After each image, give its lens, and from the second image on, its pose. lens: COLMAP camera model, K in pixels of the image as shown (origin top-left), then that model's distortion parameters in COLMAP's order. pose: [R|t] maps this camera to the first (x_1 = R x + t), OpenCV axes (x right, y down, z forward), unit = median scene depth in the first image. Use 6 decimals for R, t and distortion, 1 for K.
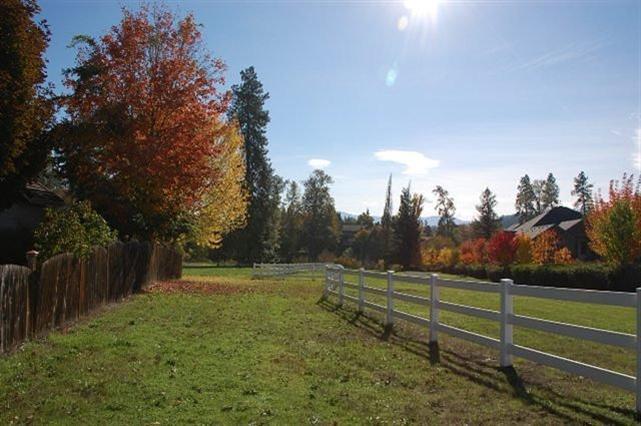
lens RADIAL K [[511.2, 0, 334.4], [0, 511.2, 216.6], [0, 0, 1]] dist [-0.174270, 0.142285]
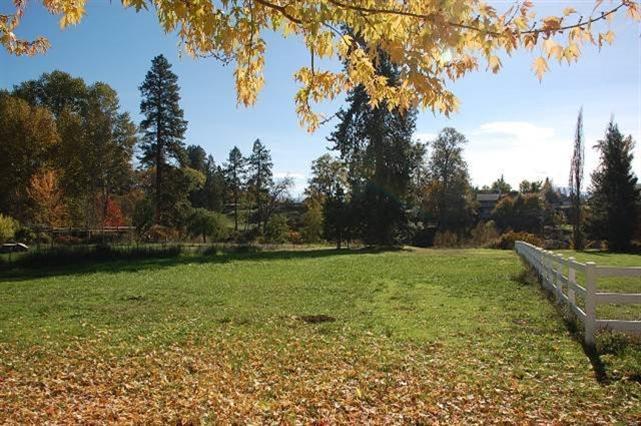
lens RADIAL K [[511.2, 0, 334.4], [0, 511.2, 216.6], [0, 0, 1]] dist [-0.174270, 0.142285]
pose [[0.976284, -0.028404, -0.214621, -0.184793], [0.037821, 0.998488, 0.039897, 0.058665], [0.213163, -0.047068, 0.975882, 0.722451]]
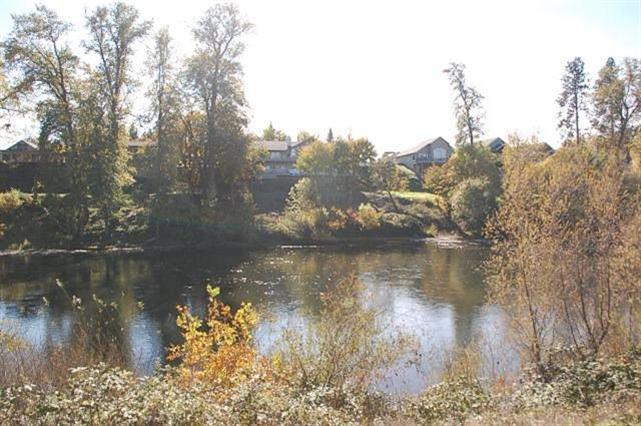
lens RADIAL K [[511.2, 0, 334.4], [0, 511.2, 216.6], [0, 0, 1]] dist [-0.174270, 0.142285]
pose [[0.936752, -0.035335, 0.348207, -0.436771], [0.001127, 0.995190, 0.097956, 0.220201], [-0.349993, -0.091367, 0.932286, 2.541872]]
